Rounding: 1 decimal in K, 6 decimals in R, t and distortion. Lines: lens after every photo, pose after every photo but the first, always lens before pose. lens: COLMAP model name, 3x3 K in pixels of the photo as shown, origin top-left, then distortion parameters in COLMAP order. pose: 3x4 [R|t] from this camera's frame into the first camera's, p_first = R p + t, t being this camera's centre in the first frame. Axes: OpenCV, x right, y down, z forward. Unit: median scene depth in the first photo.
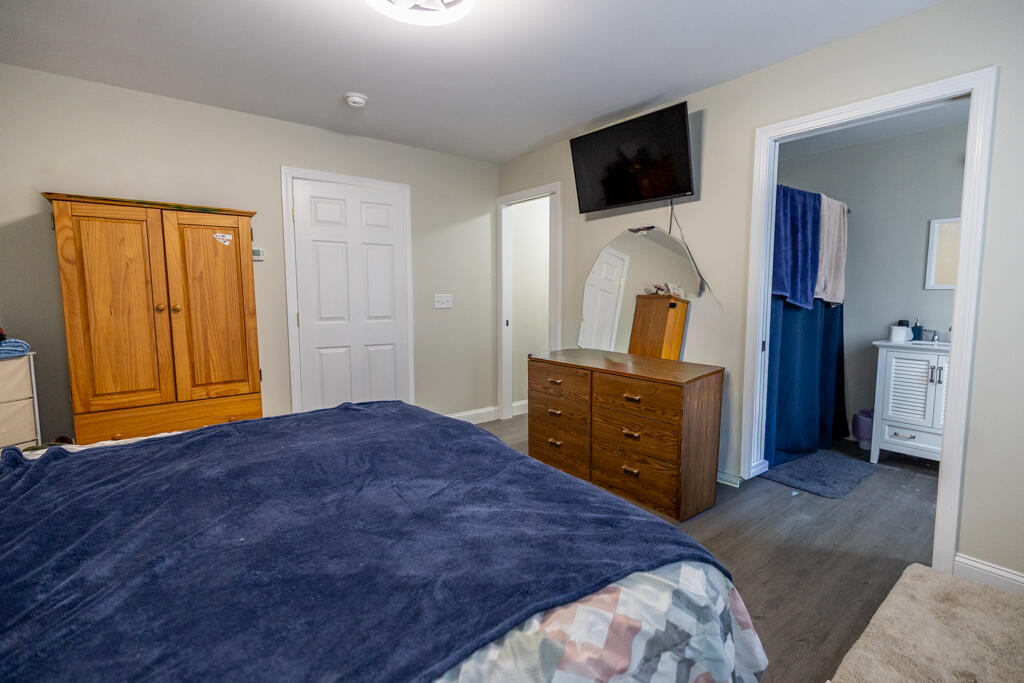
lens RADIAL K [[437.5, 0, 517.8], [0, 437.5, 335.4], [0, 0, 1]] dist [0.000693, -0.000038]
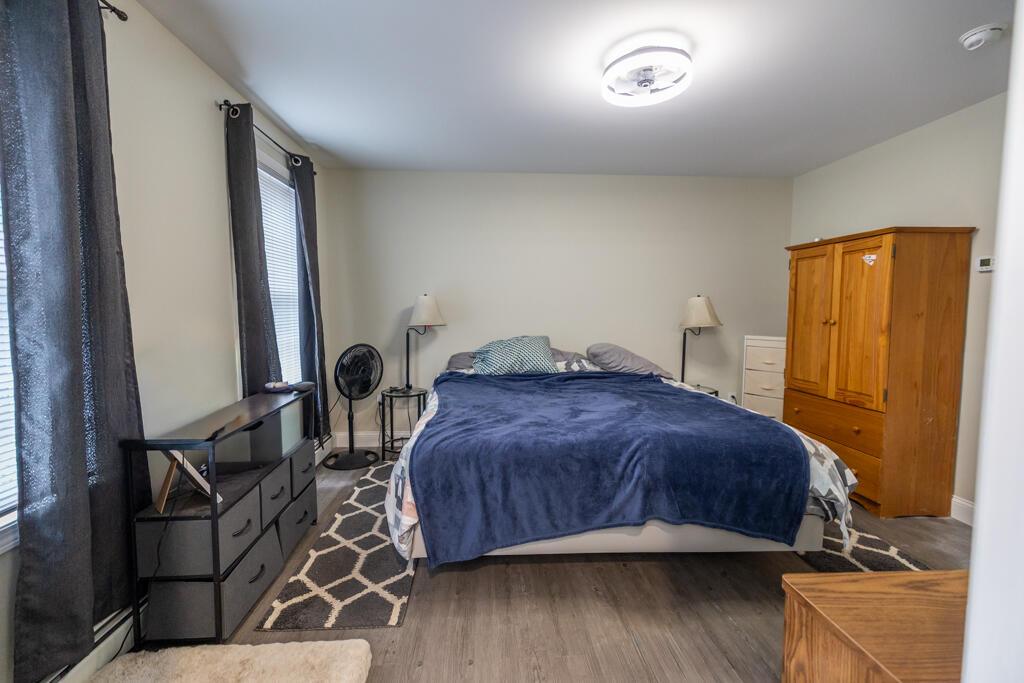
lens RADIAL K [[437.5, 0, 517.8], [0, 437.5, 335.4], [0, 0, 1]] dist [0.000693, -0.000038]
pose [[-0.539732, 0.053306, -0.840147, 0.711734], [-0.088922, 0.988800, 0.119863, -0.091975], [0.837127, 0.139402, -0.528947, 0.898455]]
